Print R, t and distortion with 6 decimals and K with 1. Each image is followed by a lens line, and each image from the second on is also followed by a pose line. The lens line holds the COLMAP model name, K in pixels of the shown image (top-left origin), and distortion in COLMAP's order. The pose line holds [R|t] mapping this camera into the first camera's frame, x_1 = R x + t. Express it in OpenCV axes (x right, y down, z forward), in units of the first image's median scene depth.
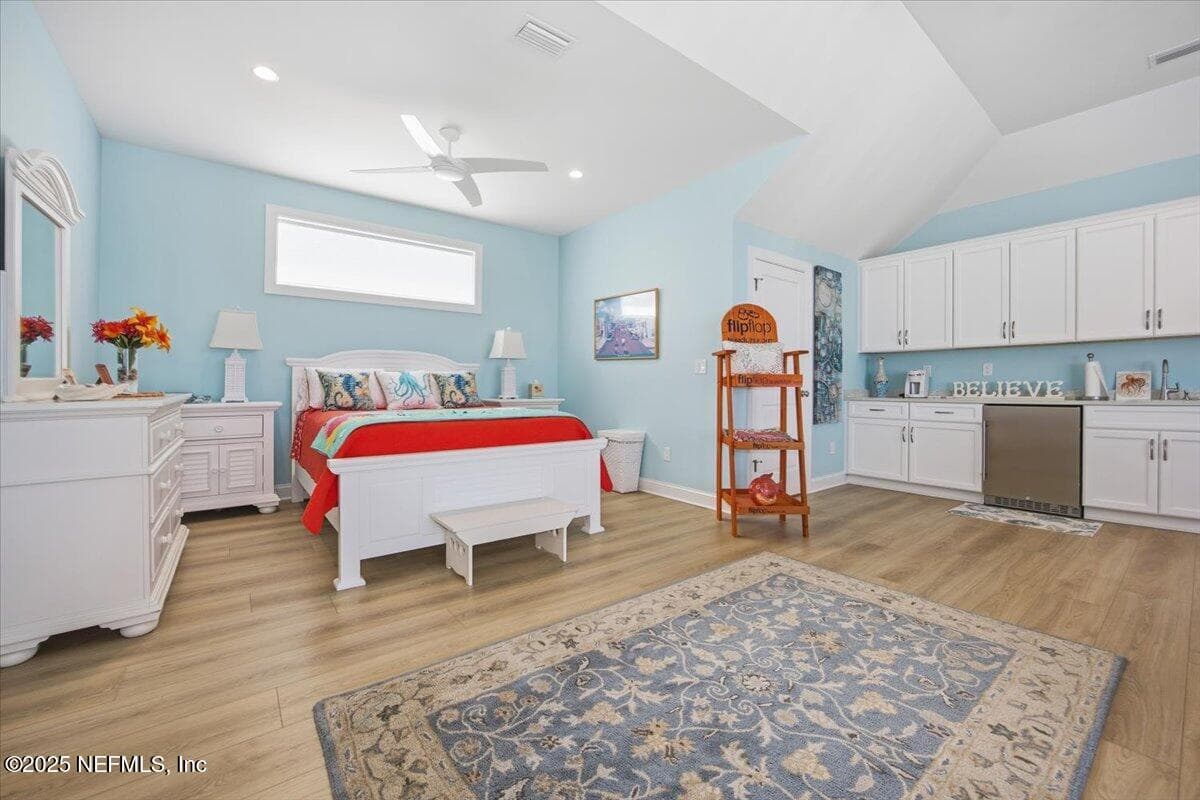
lens RADIAL K [[566.9, 0, 598.7], [0, 566.9, 396.3], [0, 0, 1]] dist [0.000121, 0.026803]
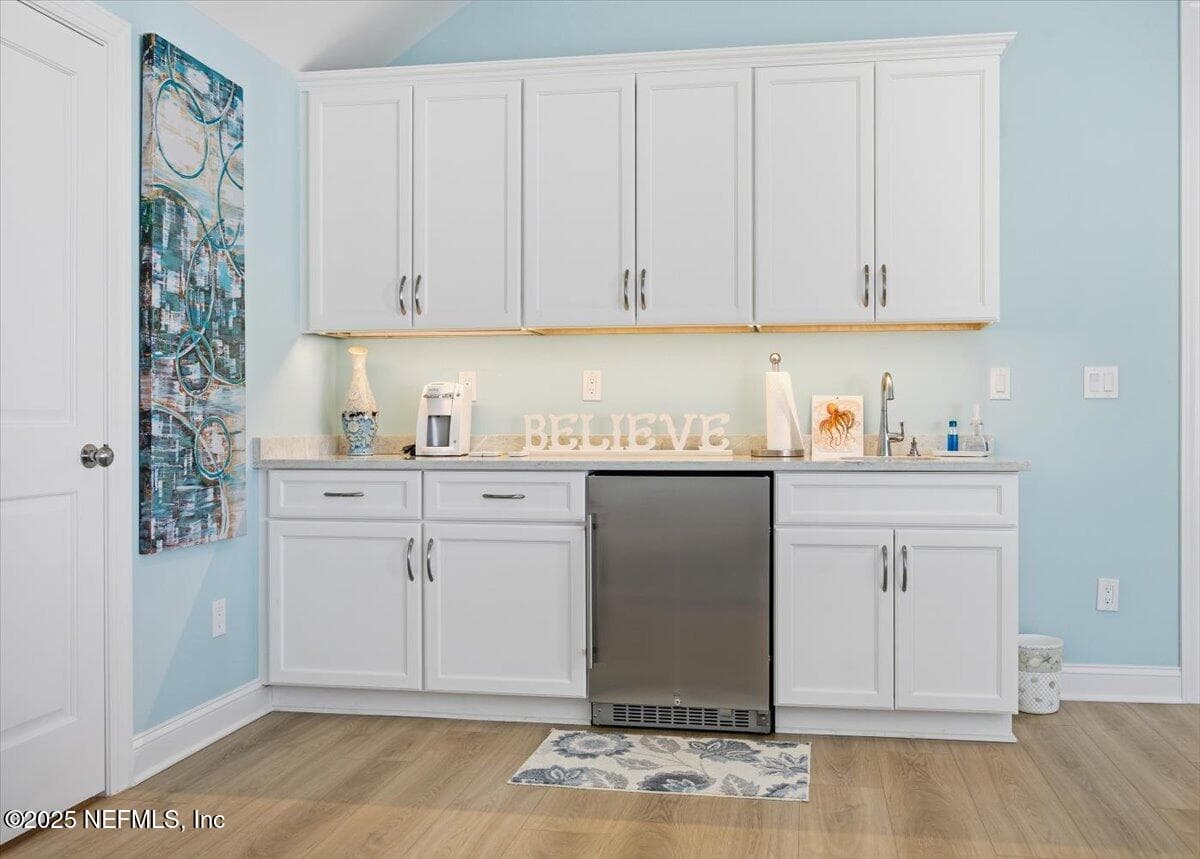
lens RADIAL K [[1016.9, 0, 600.0], [0, 1016.9, 429.5], [0, 0, 1]] dist [-0.224389, 0.001197]
pose [[0.807175, -0.004255, 0.590297, 0.274354], [0.005124, 0.999987, 0.000202, -0.016524], [-0.590290, 0.002862, 0.807186, 0.439480]]
